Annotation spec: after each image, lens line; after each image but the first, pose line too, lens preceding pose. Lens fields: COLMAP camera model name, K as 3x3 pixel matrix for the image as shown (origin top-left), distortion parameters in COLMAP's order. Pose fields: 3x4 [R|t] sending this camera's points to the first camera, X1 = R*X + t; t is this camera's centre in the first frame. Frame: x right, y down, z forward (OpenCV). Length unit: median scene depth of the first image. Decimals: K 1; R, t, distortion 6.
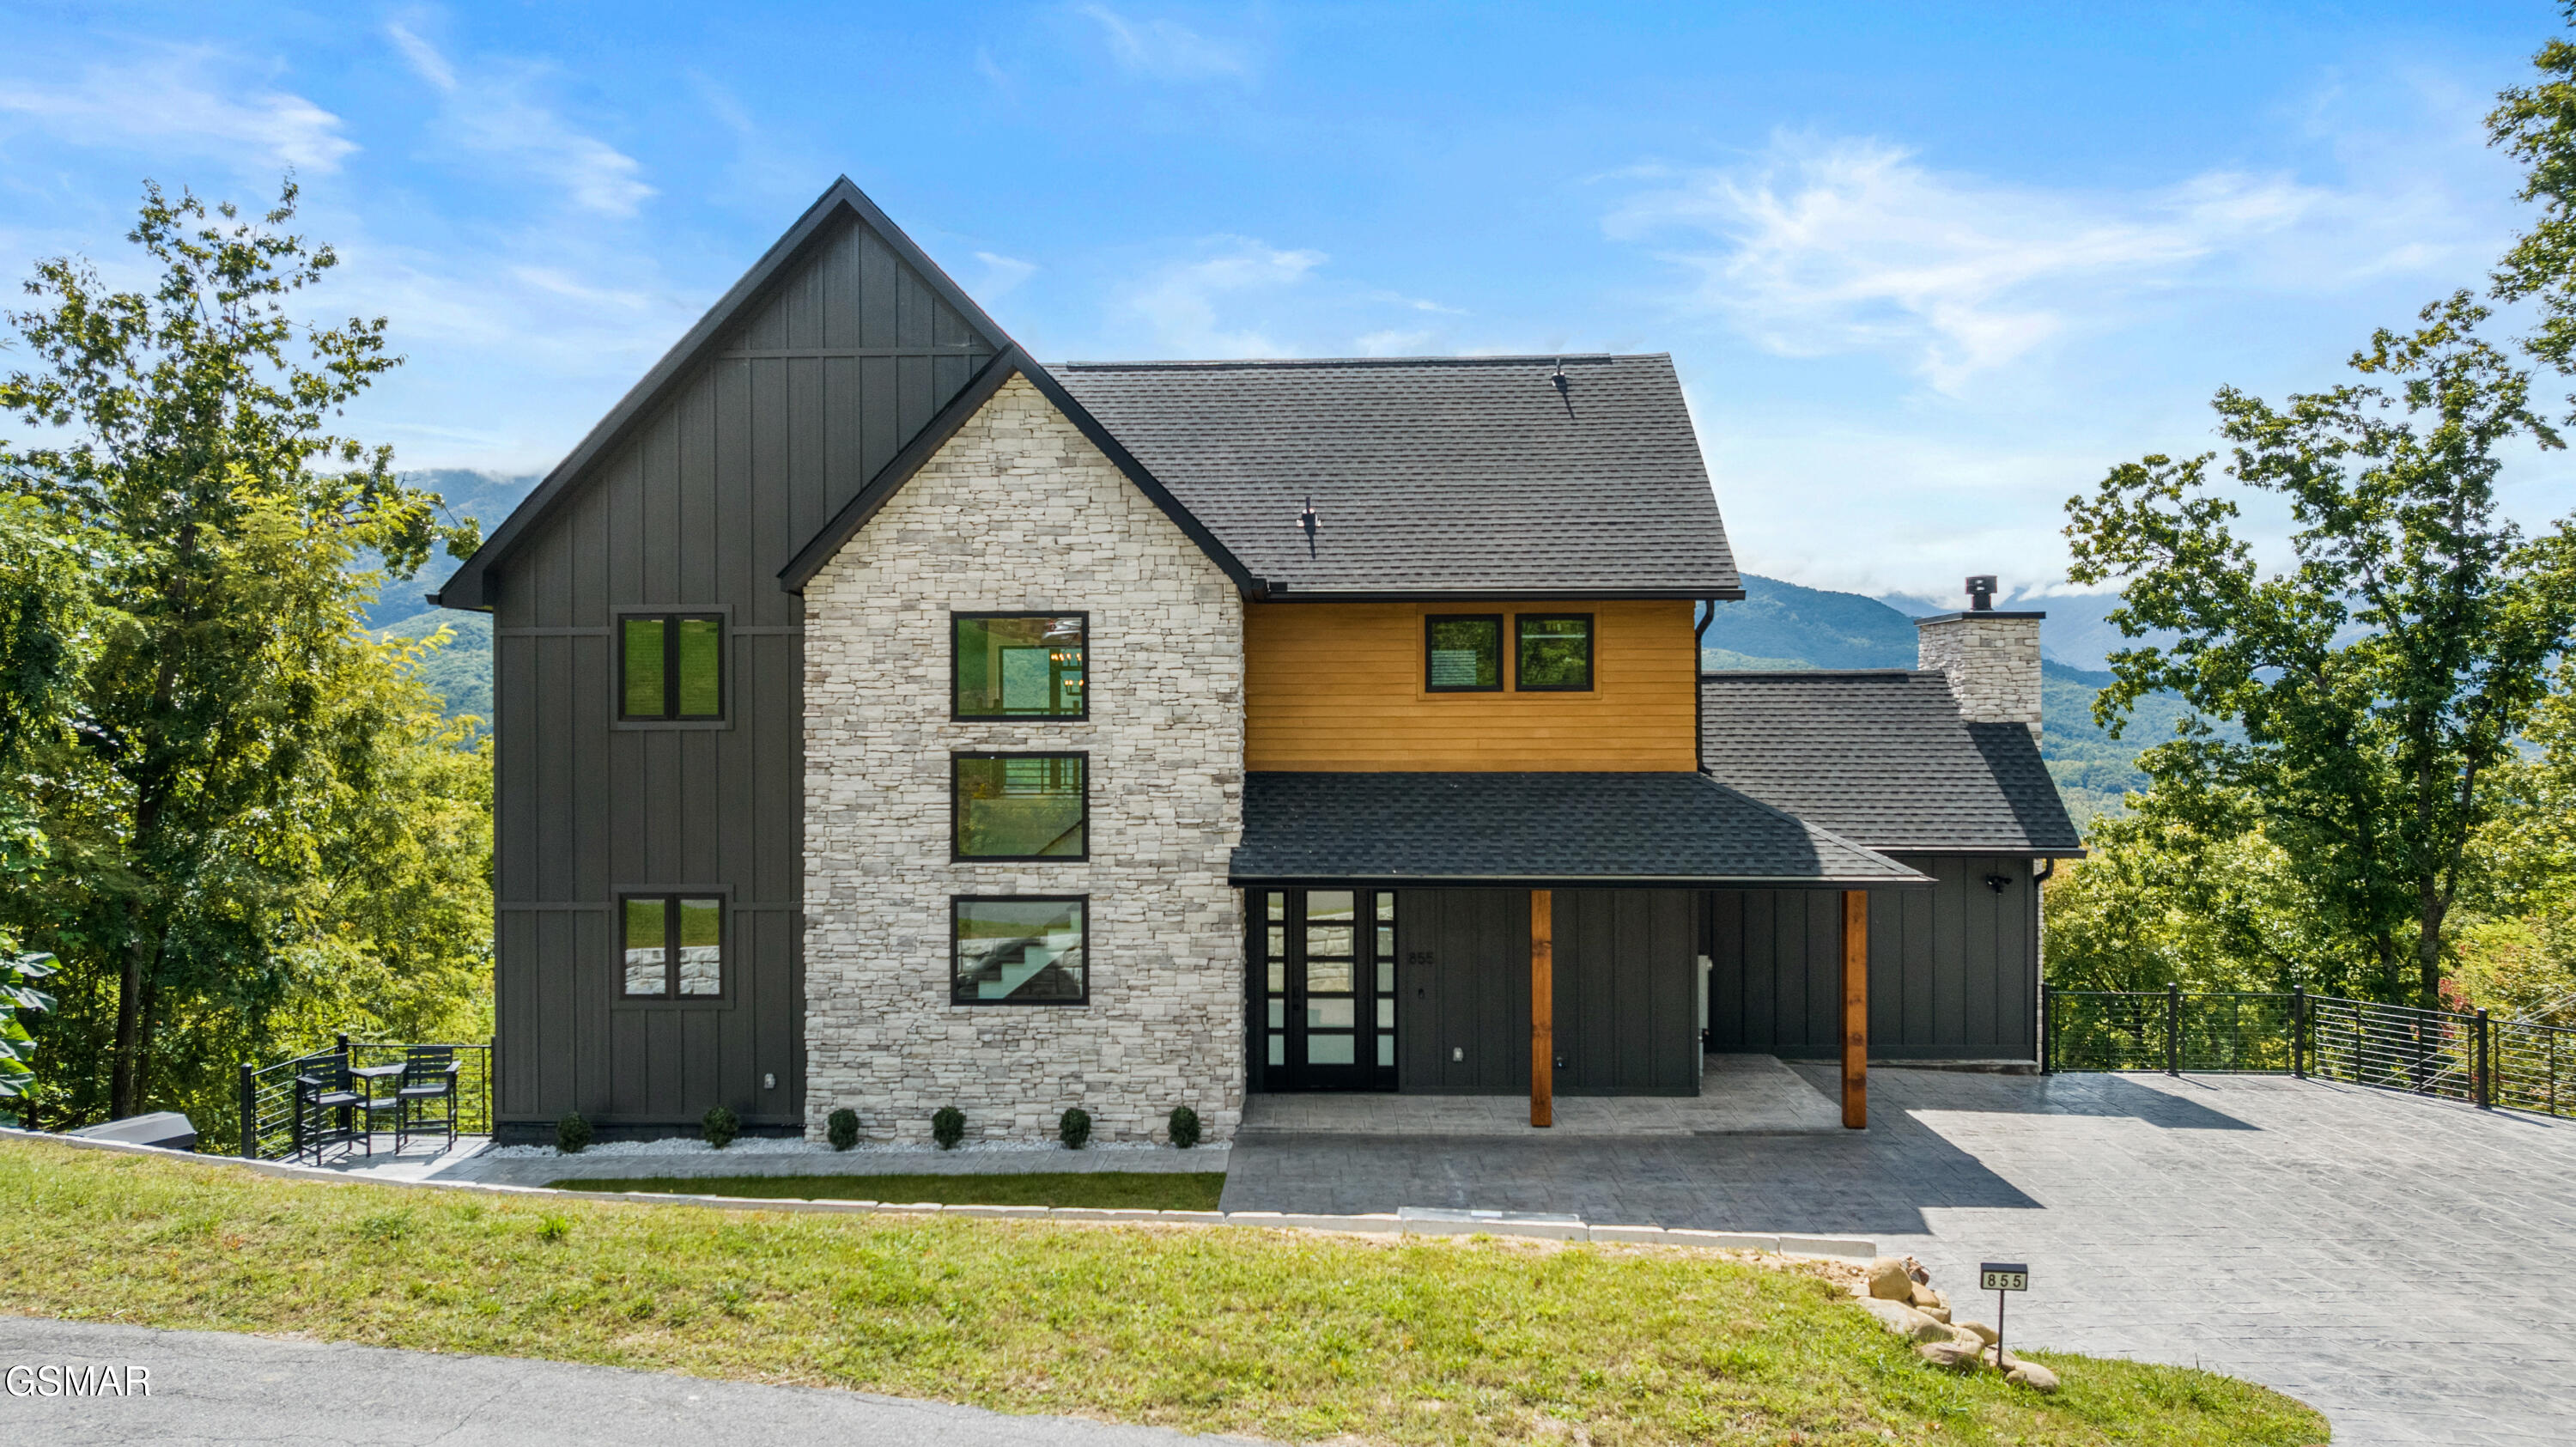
lens RADIAL K [[1829.0, 0, 1247.0], [0, 1829.0, 718.4], [0, 0, 1]] dist [-0.018417, -0.000454]
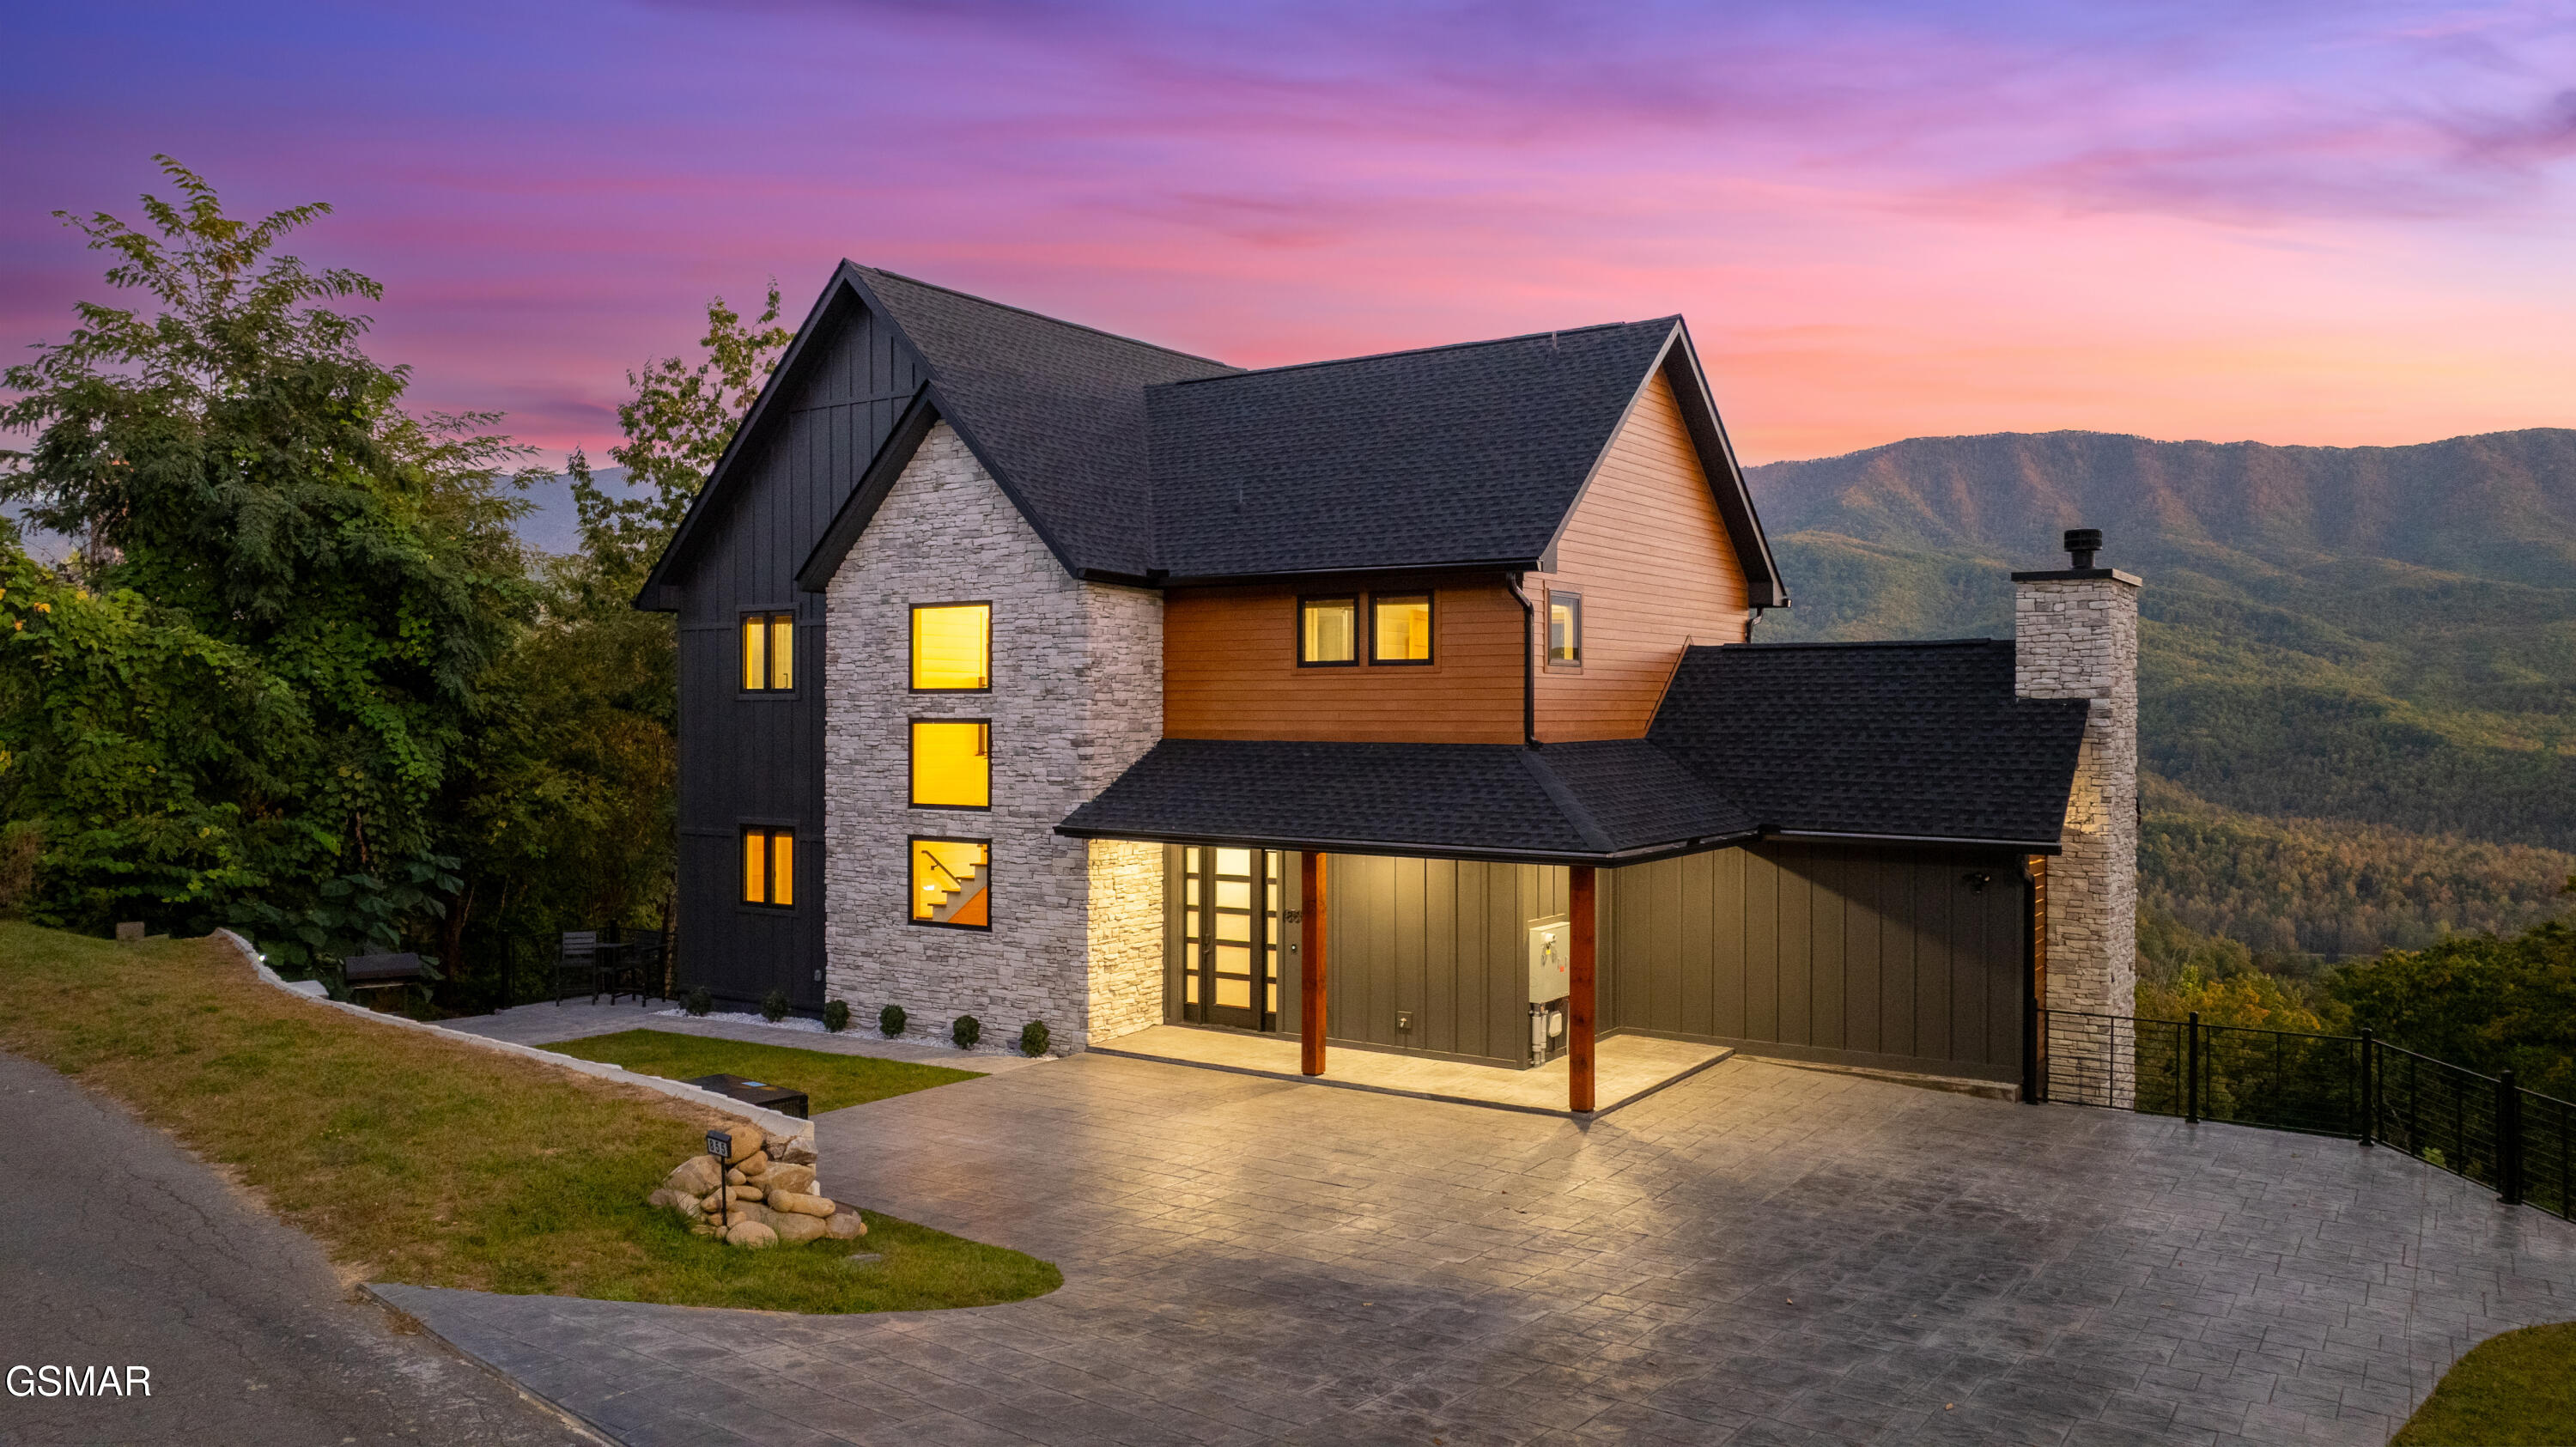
lens RADIAL K [[1811.3, 0, 1288.0], [0, 1811.3, 723.5], [0, 0, 1]] dist [-0.012231, 0.003166]
pose [[0.851801, 0.008782, -0.523792, 0.691613], [-0.003936, 0.999939, 0.010364, 0.008285], [0.523851, -0.006767, 0.851783, 0.097134]]
